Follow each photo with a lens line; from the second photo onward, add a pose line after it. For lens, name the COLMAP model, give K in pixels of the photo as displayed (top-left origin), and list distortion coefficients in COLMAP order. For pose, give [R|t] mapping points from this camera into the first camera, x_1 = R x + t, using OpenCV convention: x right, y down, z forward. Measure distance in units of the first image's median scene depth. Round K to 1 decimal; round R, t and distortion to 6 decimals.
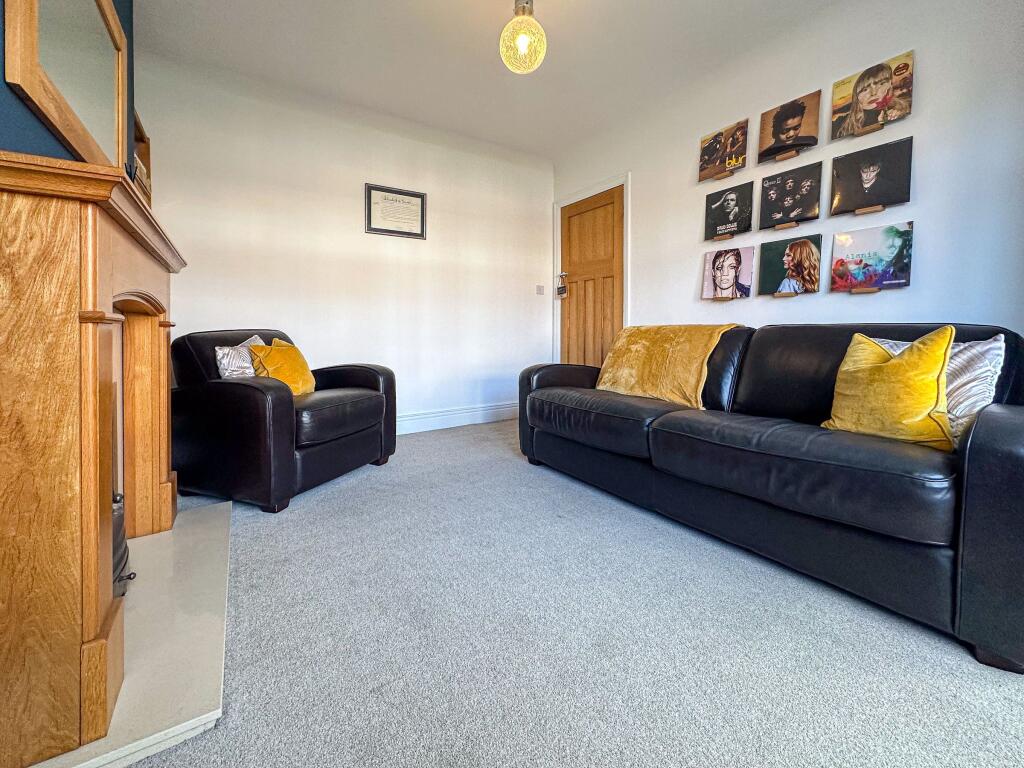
lens RADIAL K [[410.4, 0, 511.8], [0, 410.4, 333.3], [0, 0, 1]] dist [0.000953, 0.000119]
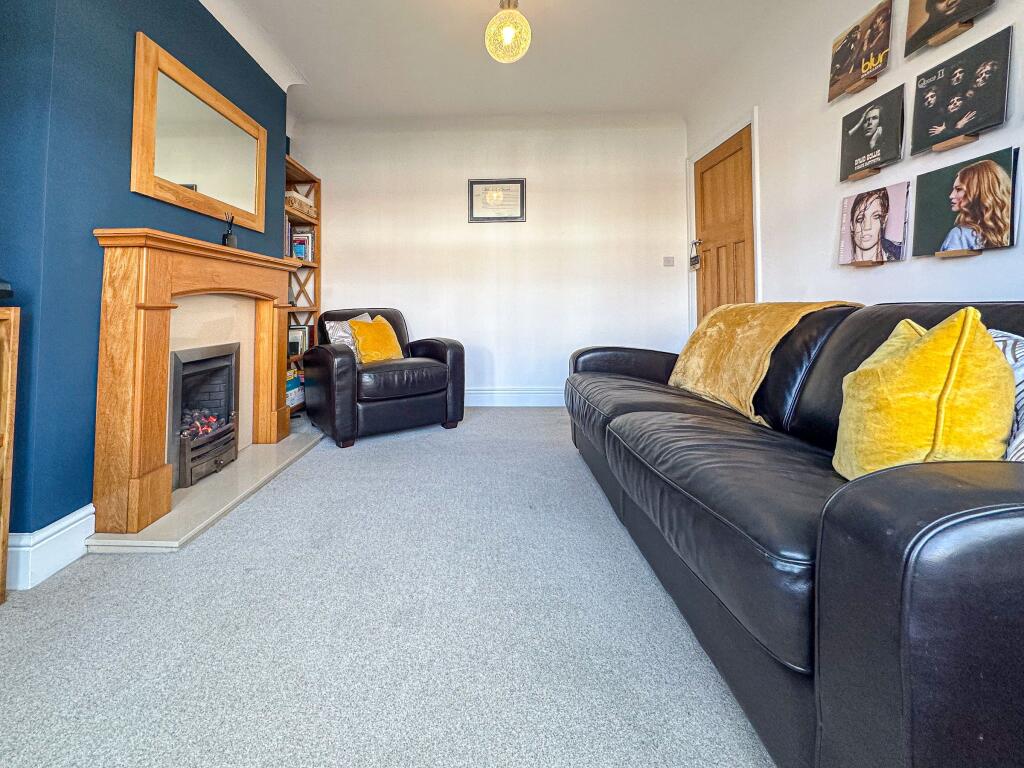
lens RADIAL K [[431.7, 0, 509.7], [0, 431.7, 289.9], [0, 0, 1]] dist [-0.002702, -0.000340]
pose [[0.828313, -0.021131, -0.559868, 0.443500], [-0.002833, 0.999118, -0.041900, -0.010210], [0.560259, 0.036292, 0.827522, 0.087839]]
